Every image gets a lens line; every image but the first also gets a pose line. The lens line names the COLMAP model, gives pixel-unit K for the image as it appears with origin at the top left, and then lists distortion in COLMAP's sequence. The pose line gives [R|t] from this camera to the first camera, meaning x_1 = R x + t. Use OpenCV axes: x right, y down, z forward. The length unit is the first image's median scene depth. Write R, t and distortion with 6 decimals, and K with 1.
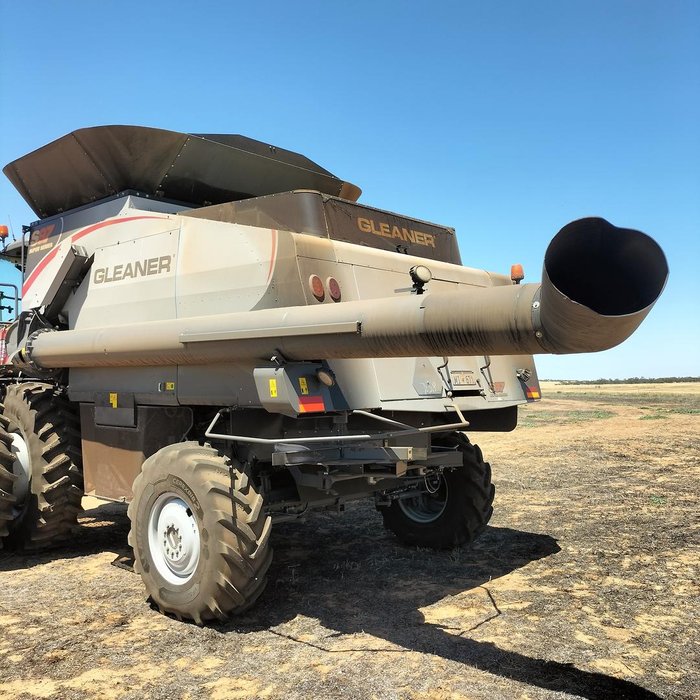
lens RADIAL K [[720.7, 0, 352.2], [0, 720.7, 346.7], [0, 0, 1]] dist [0.069075, 0.000000]
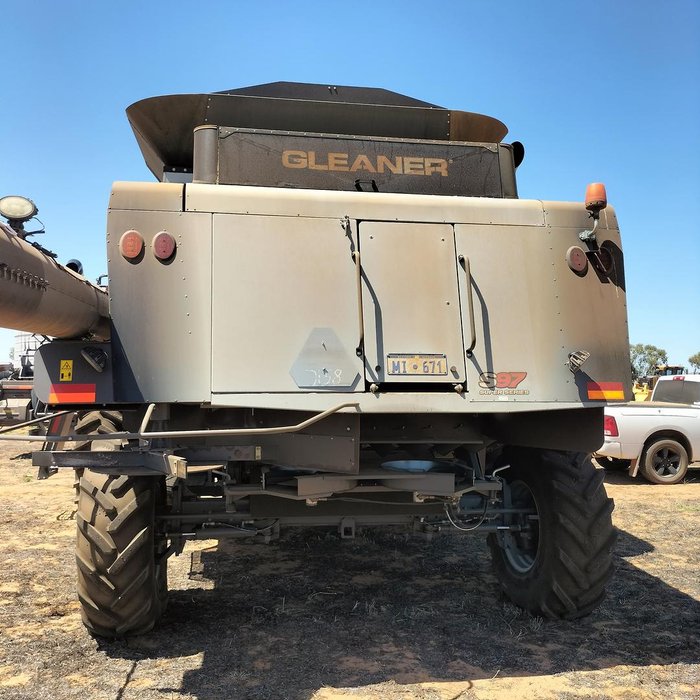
lens RADIAL K [[720.7, 0, 350.0], [0, 720.7, 351.9], [0, 0, 1]] dist [0.069075, 0.000000]
pose [[0.775159, -0.004150, -0.631752, 0.534726], [0.015676, 0.999797, 0.012666, 0.022497], [0.631571, -0.019722, 0.775067, 0.448338]]
